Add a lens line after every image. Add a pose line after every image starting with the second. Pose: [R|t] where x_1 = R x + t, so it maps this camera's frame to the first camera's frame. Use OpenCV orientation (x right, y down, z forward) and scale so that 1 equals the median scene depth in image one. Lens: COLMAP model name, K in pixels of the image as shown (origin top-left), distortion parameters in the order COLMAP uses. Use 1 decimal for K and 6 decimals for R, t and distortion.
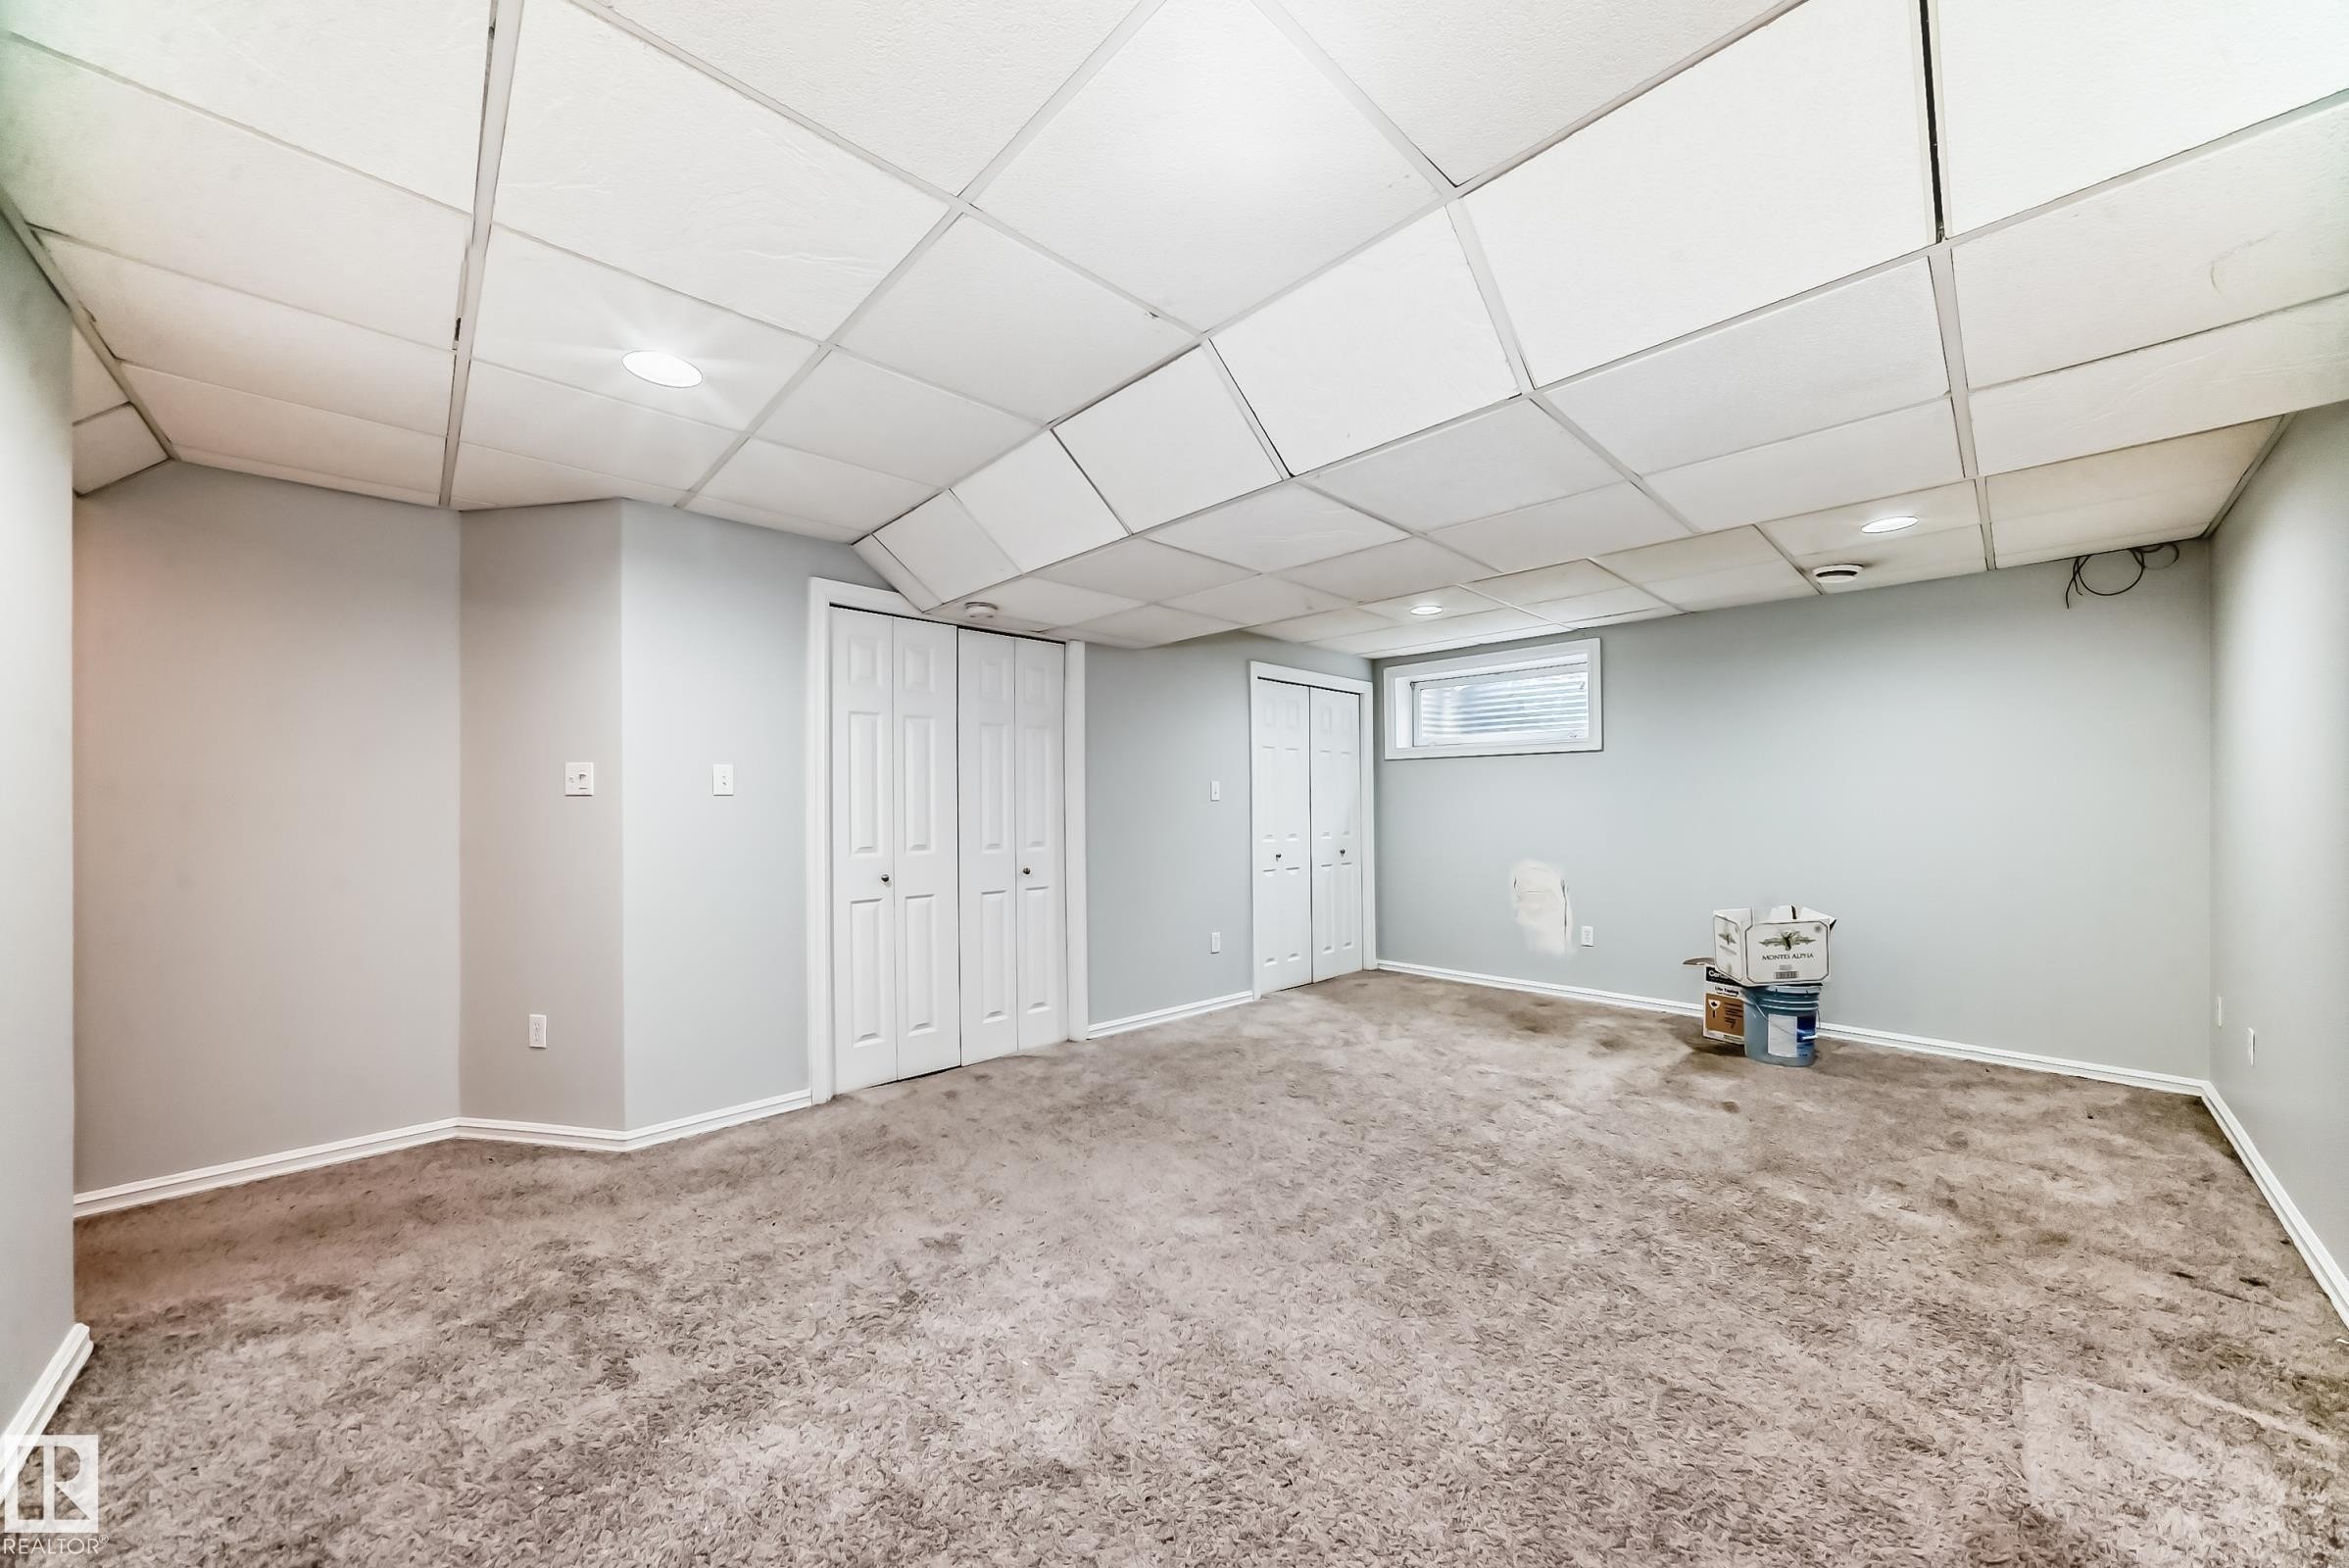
lens RADIAL K [[826.5, 0, 1191.2], [0, 826.5, 805.8], [0, 0, 1]] dist [-0.019339, 0.000128]
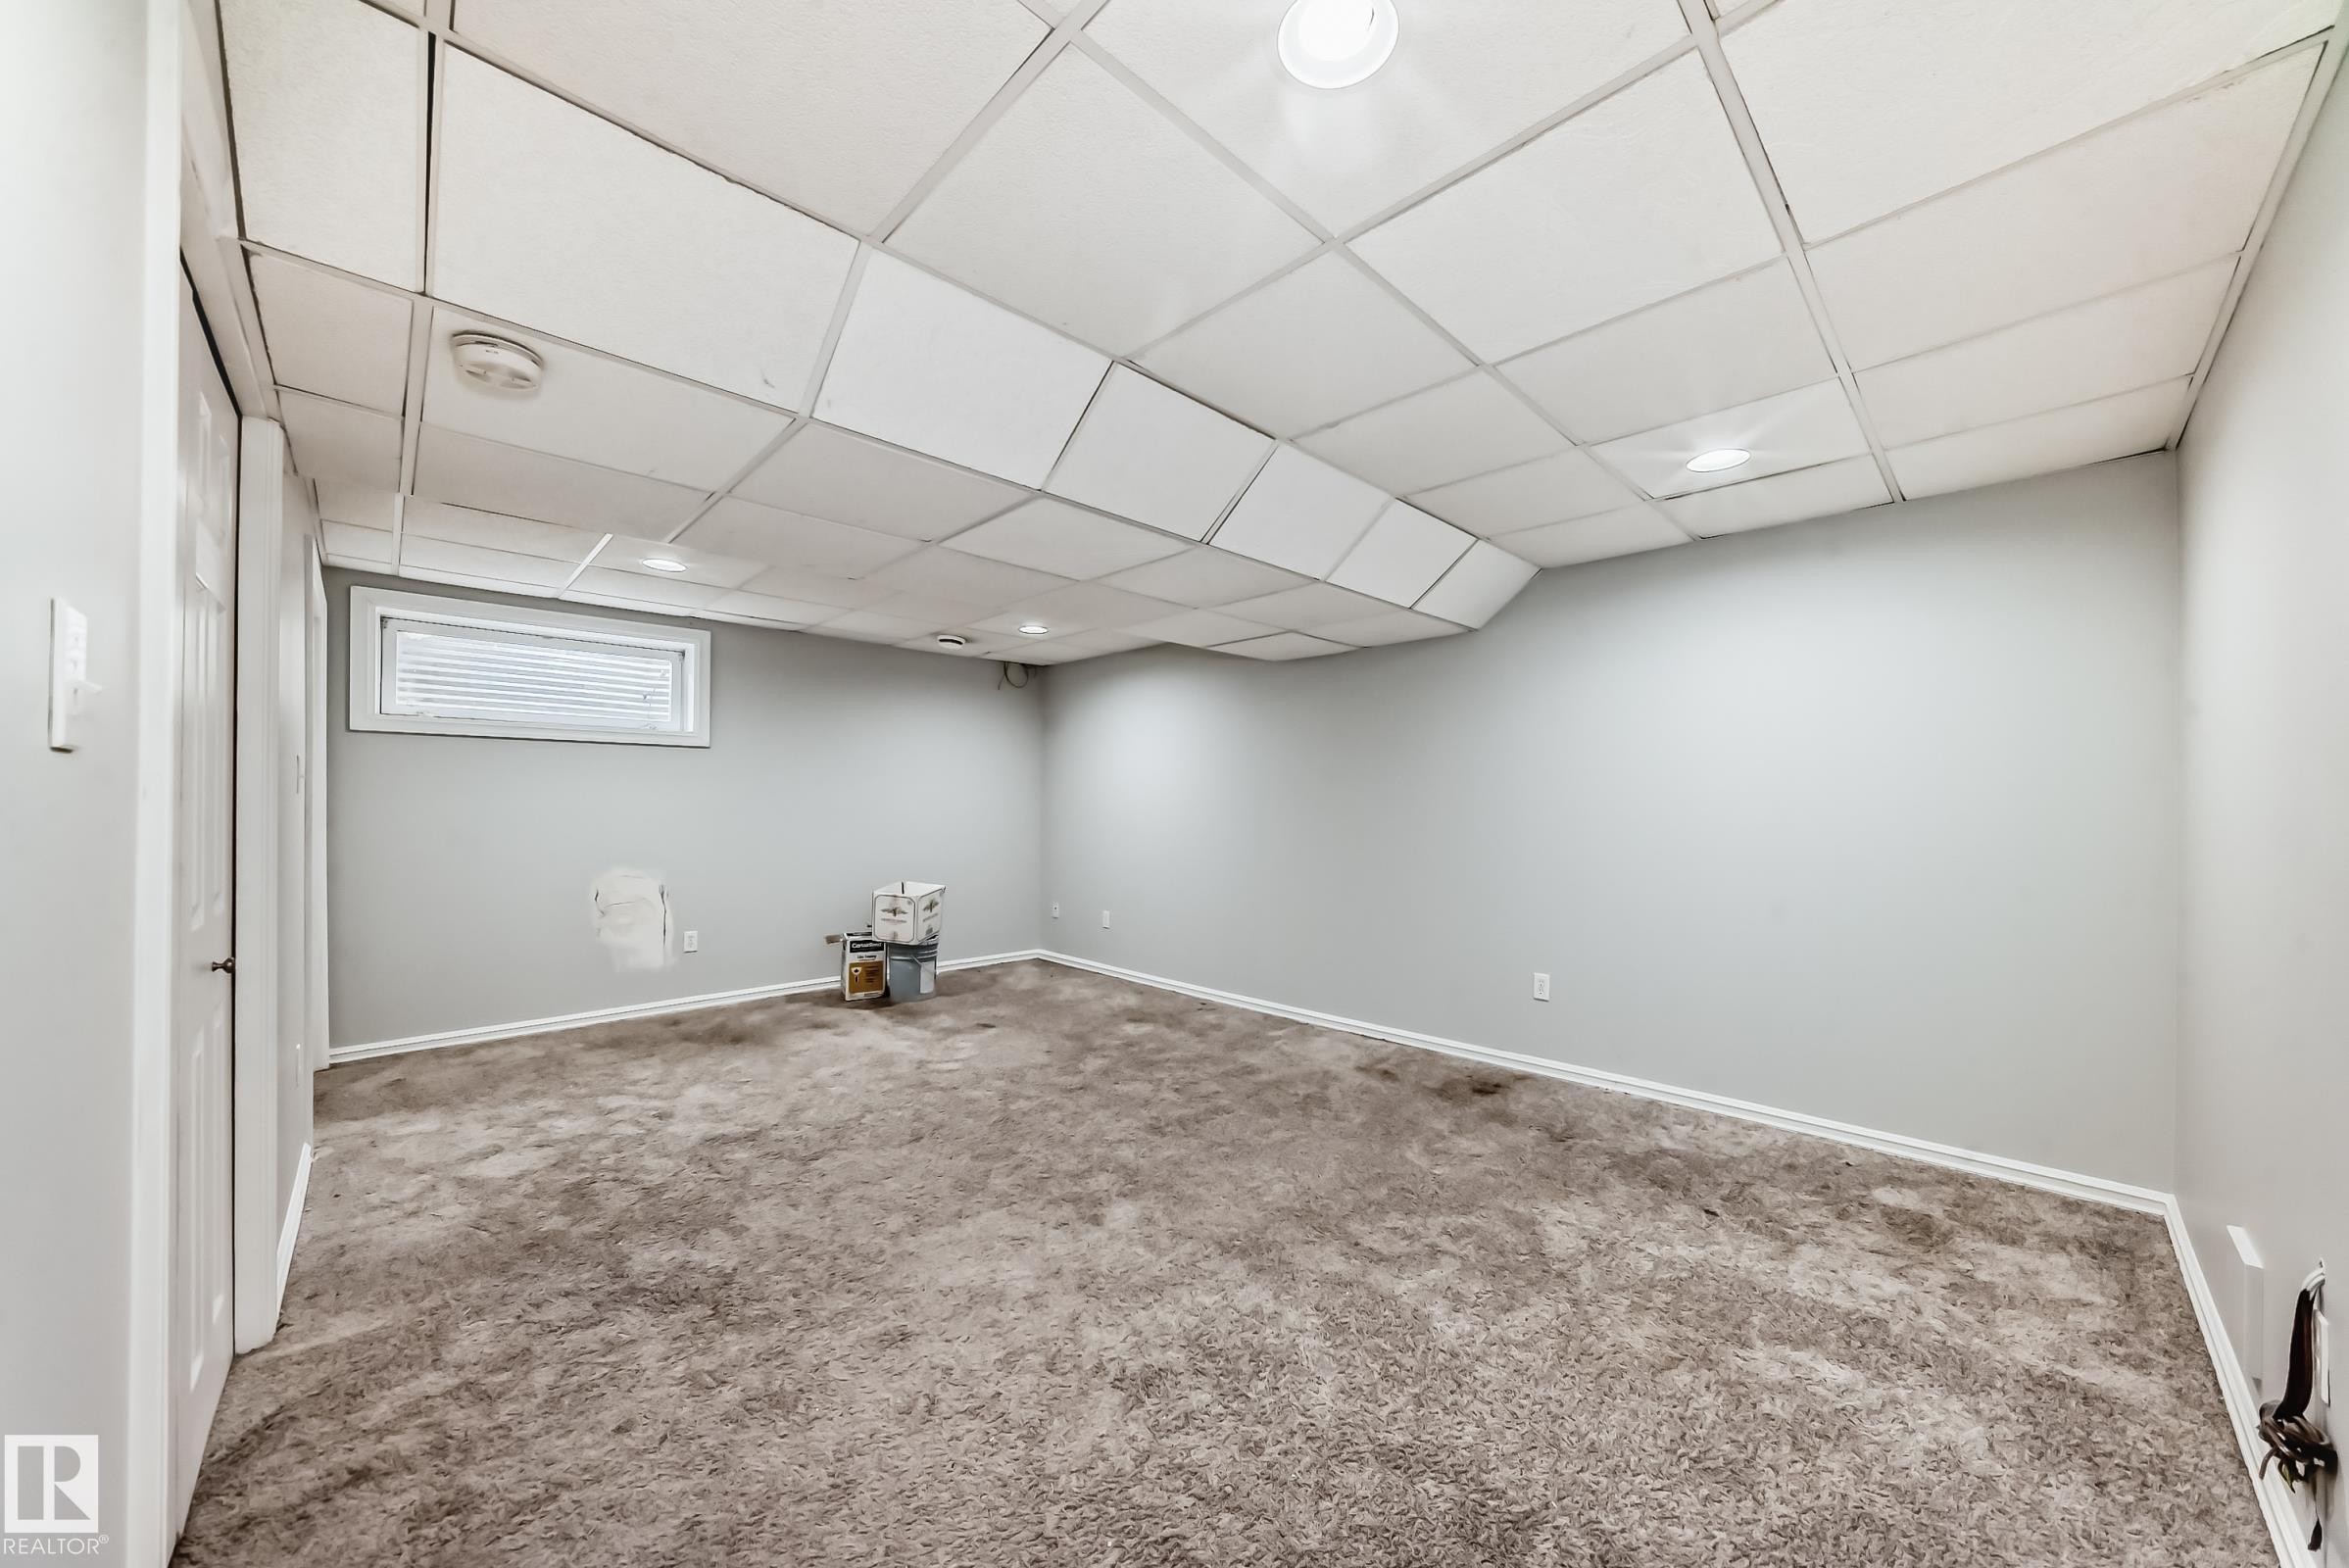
lens RADIAL K [[826.5, 0, 1191.2], [0, 826.5, 805.8], [0, 0, 1]] dist [-0.019339, 0.000128]
pose [[0.000761, 0.000833, 0.999999, -0.569364], [-0.004564, 0.999989, -0.000829, -0.000226], [-0.999989, -0.004564, 0.000765, 0.514511]]
